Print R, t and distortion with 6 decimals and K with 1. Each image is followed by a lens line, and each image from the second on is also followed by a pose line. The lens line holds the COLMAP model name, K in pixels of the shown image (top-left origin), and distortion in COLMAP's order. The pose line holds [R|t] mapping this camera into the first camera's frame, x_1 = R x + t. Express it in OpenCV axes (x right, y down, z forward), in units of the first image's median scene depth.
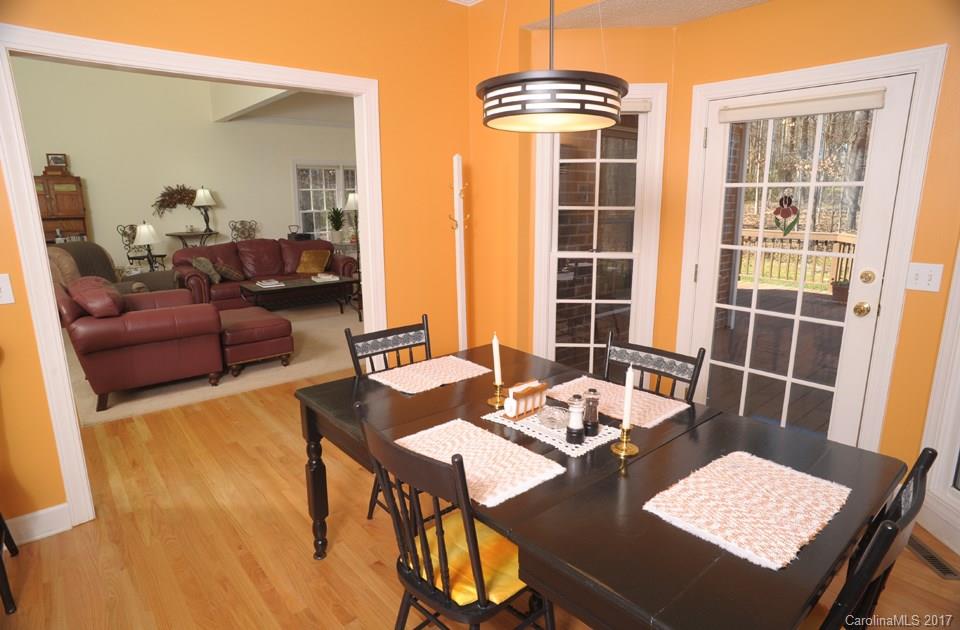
lens RADIAL K [[543.0, 0, 479.2], [0, 543.0, 314.8], [0, 0, 1]] dist [-0.084206, 0.048405]
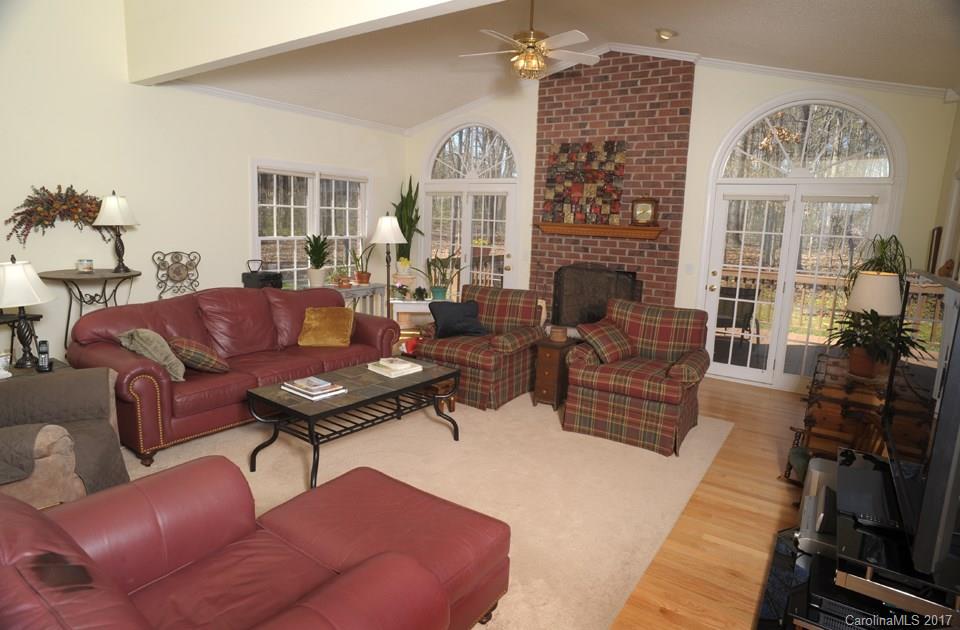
lens RADIAL K [[543.0, 0, 481.3], [0, 543.0, 312.4], [0, 0, 1]] dist [-0.084206, 0.048405]
pose [[0.961384, -0.002432, 0.275199, -0.317840], [0.014338, 0.999046, -0.041258, -0.089807], [-0.274836, 0.043611, 0.960502, 0.380913]]
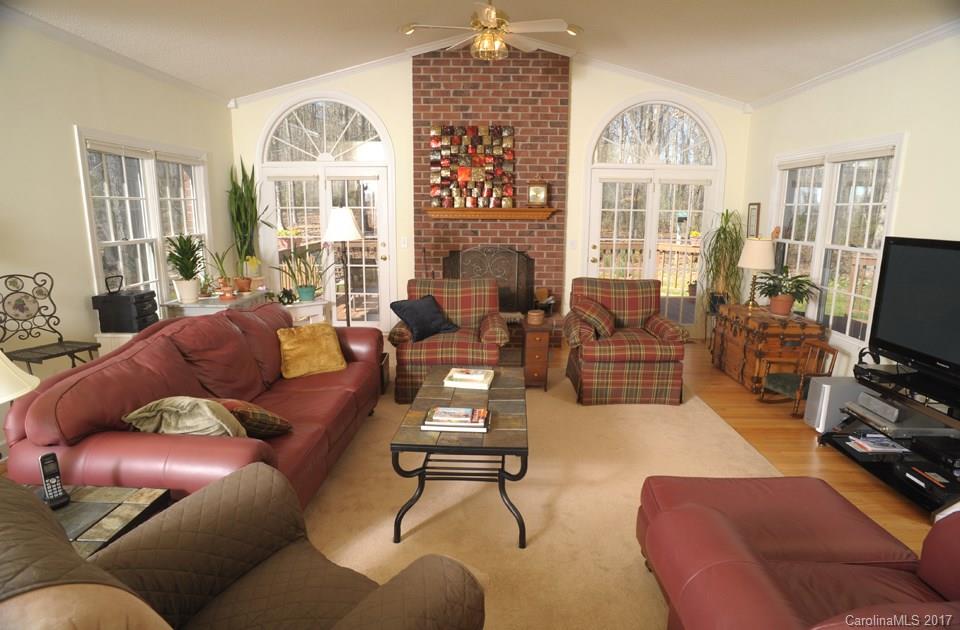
lens RADIAL K [[543.0, 0, 484.2], [0, 543.0, 314.9], [0, 0, 1]] dist [-0.084206, 0.048405]
pose [[0.653278, -0.135691, 0.744860, -0.578859], [0.148941, 0.987617, 0.049285, -0.133285], [-0.742324, 0.078743, 0.665398, 0.576336]]
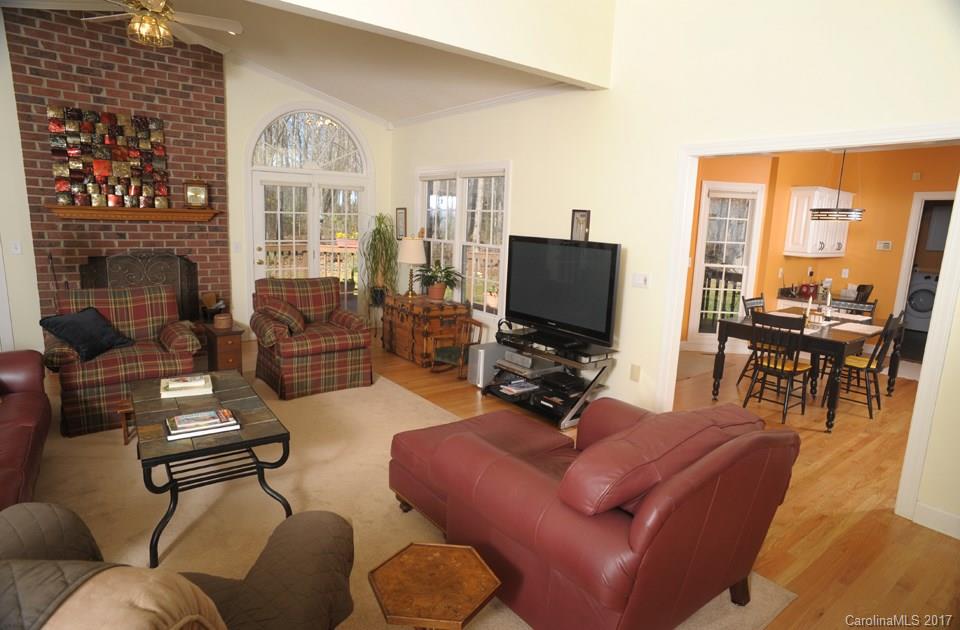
lens RADIAL K [[543.0, 0, 482.2], [0, 543.0, 315.6], [0, 0, 1]] dist [-0.084206, 0.048405]
pose [[0.042544, -0.167679, 0.984923, -0.655013], [0.174950, 0.971834, 0.157894, -0.141001], [-0.983658, 0.165595, 0.070681, 0.619173]]
